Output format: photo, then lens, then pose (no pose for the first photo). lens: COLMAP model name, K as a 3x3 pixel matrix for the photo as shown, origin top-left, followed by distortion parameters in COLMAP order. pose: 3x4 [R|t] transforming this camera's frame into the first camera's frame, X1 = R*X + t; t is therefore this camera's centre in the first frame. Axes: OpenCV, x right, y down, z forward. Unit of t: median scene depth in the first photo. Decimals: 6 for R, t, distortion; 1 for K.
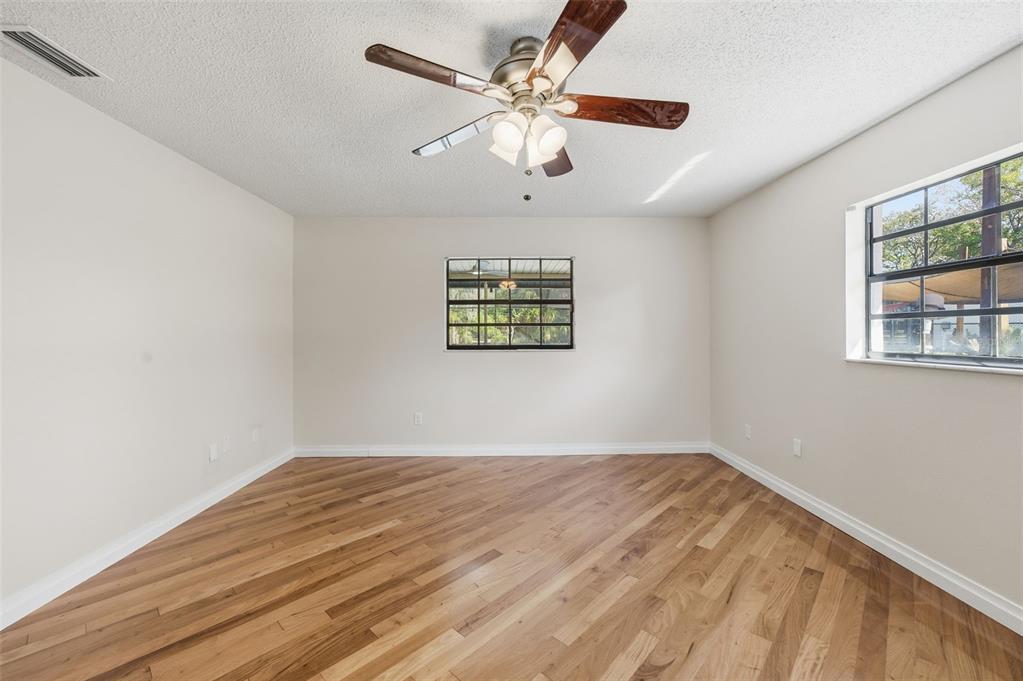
lens RADIAL K [[413.7, 0, 508.9], [0, 413.7, 334.4], [0, 0, 1]] dist [-0.033148, 0.017368]
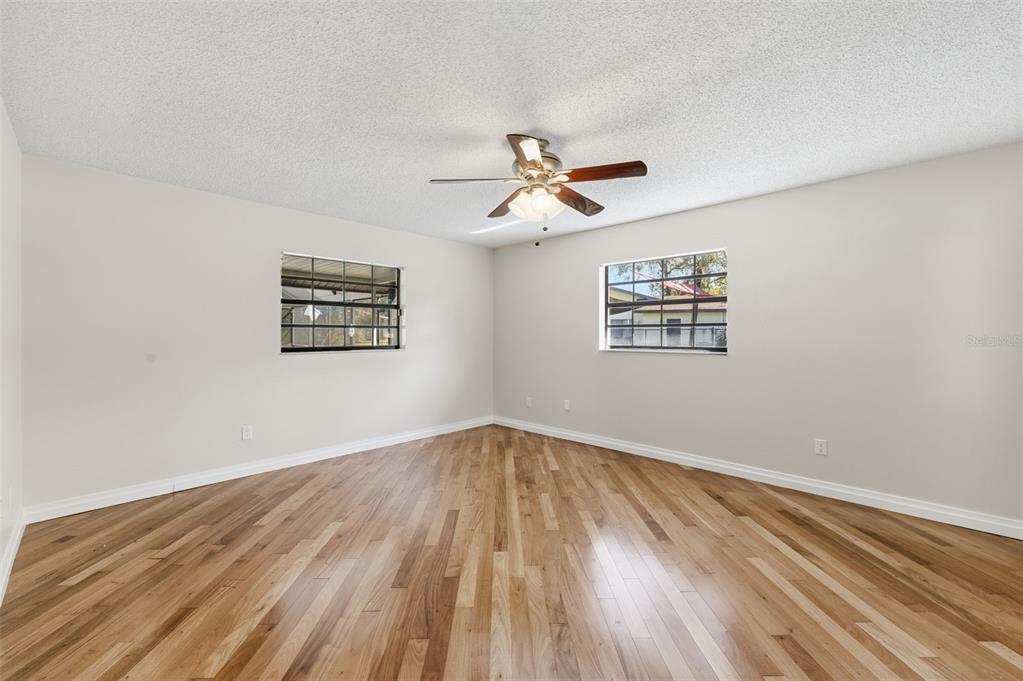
lens RADIAL K [[413.7, 0, 508.9], [0, 413.7, 334.4], [0, 0, 1]] dist [-0.033148, 0.017368]
pose [[0.705256, 0.002193, 0.708949, -0.598487], [0.000663, 0.999993, -0.003753, -0.000114], [-0.708952, 0.003117, 0.705250, -0.002587]]
